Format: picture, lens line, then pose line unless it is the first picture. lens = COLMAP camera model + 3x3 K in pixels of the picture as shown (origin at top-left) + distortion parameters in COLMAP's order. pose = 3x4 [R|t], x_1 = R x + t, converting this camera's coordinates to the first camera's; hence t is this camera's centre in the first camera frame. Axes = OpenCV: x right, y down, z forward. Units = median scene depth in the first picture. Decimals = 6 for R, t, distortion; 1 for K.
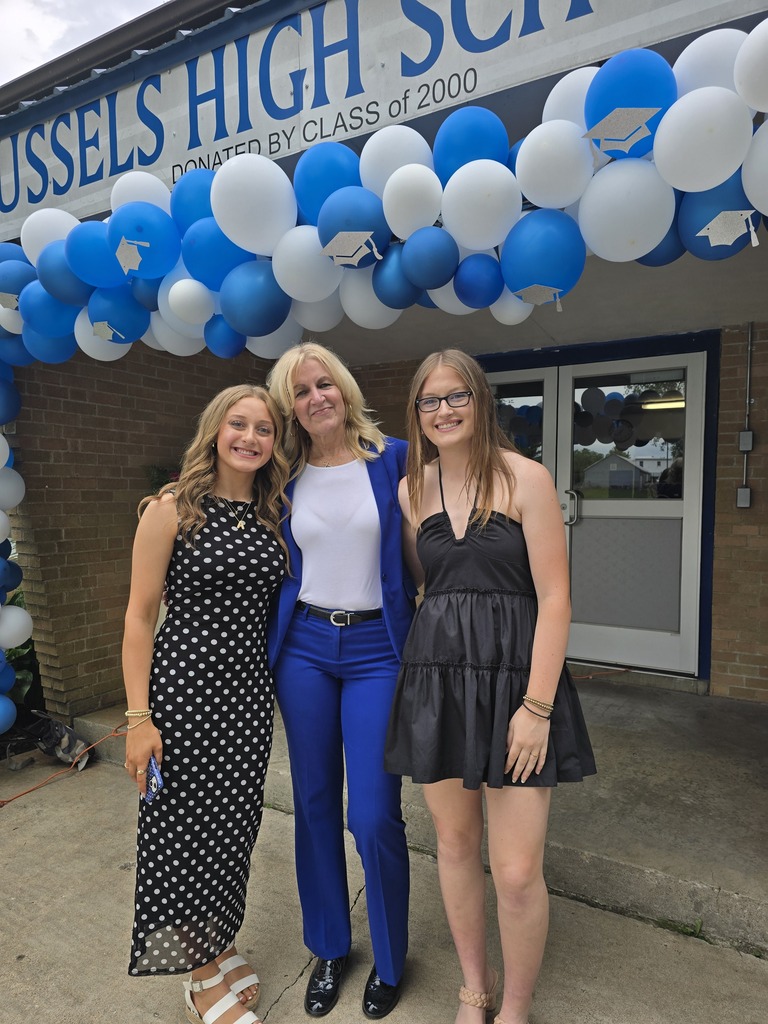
lens RADIAL K [[689.5, 0, 384.6], [0, 689.5, 520.5], [0, 0, 1]] dist [0.001907, -0.002388]
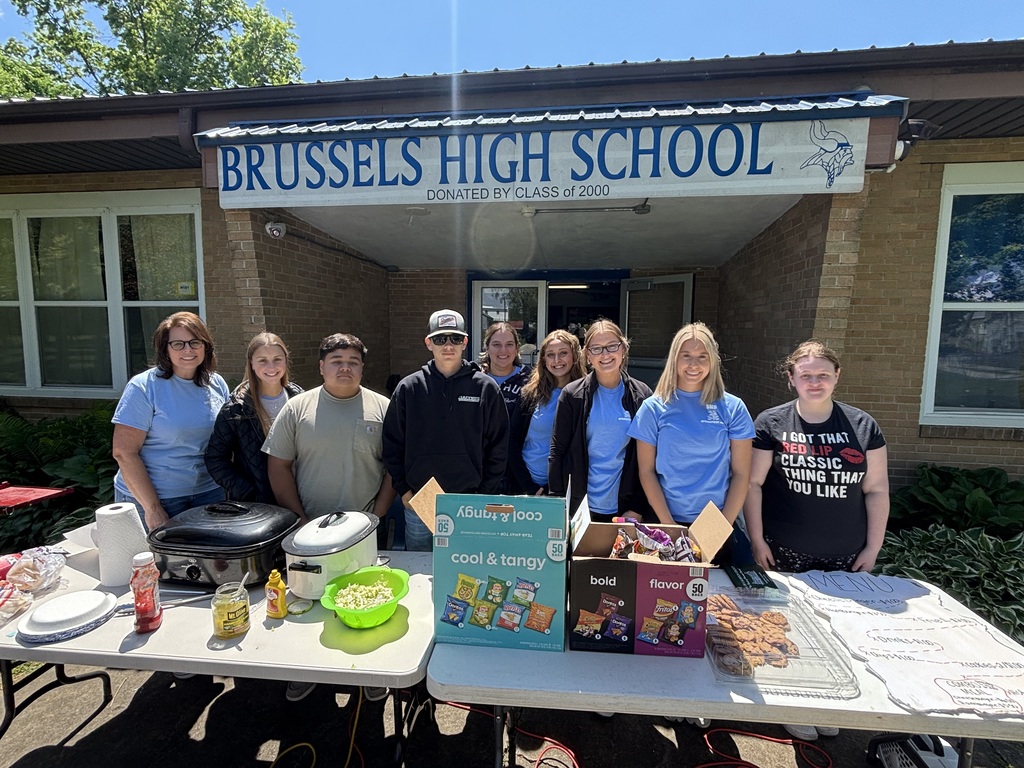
lens RADIAL K [[509.8, 0, 507.2], [0, 509.8, 379.2], [0, 0, 1]] dist [0.000535, -0.003322]
pose [[0.924166, -0.036923, 0.380204, -0.687181], [0.012851, 0.997759, 0.065657, -0.104308], [-0.381776, -0.055792, 0.922569, -0.383123]]
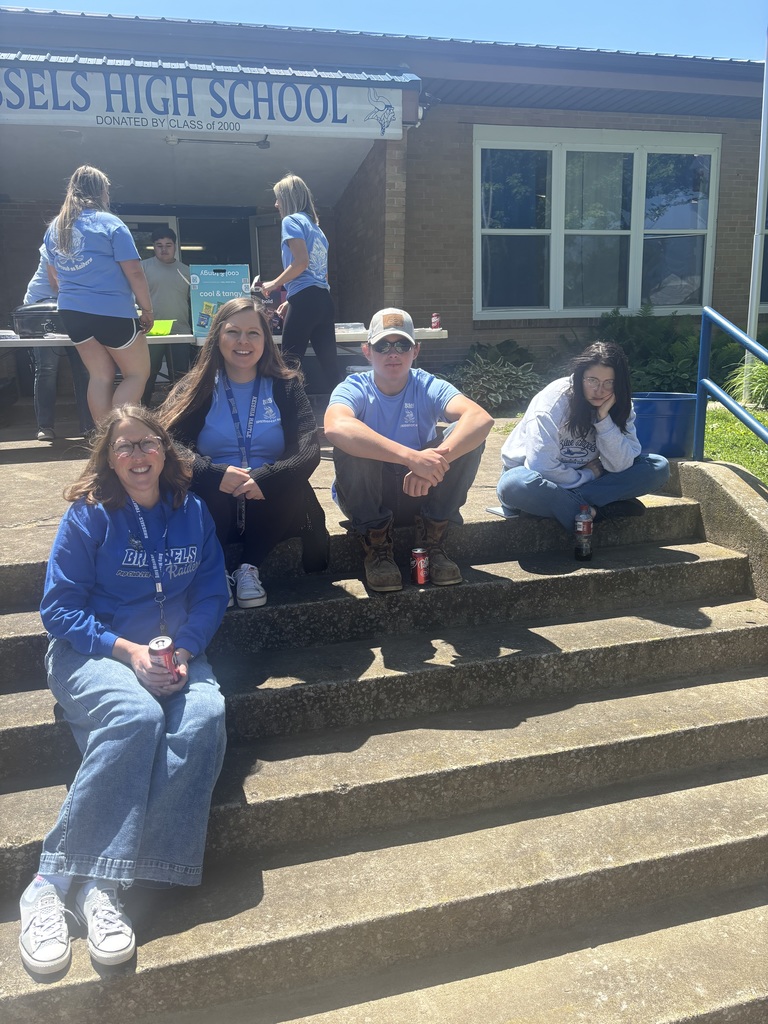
lens RADIAL K [[773.2, 0, 392.4], [0, 773.2, 521.4], [0, 0, 1]] dist [0.022925, -0.035950]
pose [[0.696075, -0.182263, 0.694450, -1.782319], [0.062184, 0.978911, 0.194592, 0.399405], [-0.715271, -0.092267, 0.692729, -1.751579]]
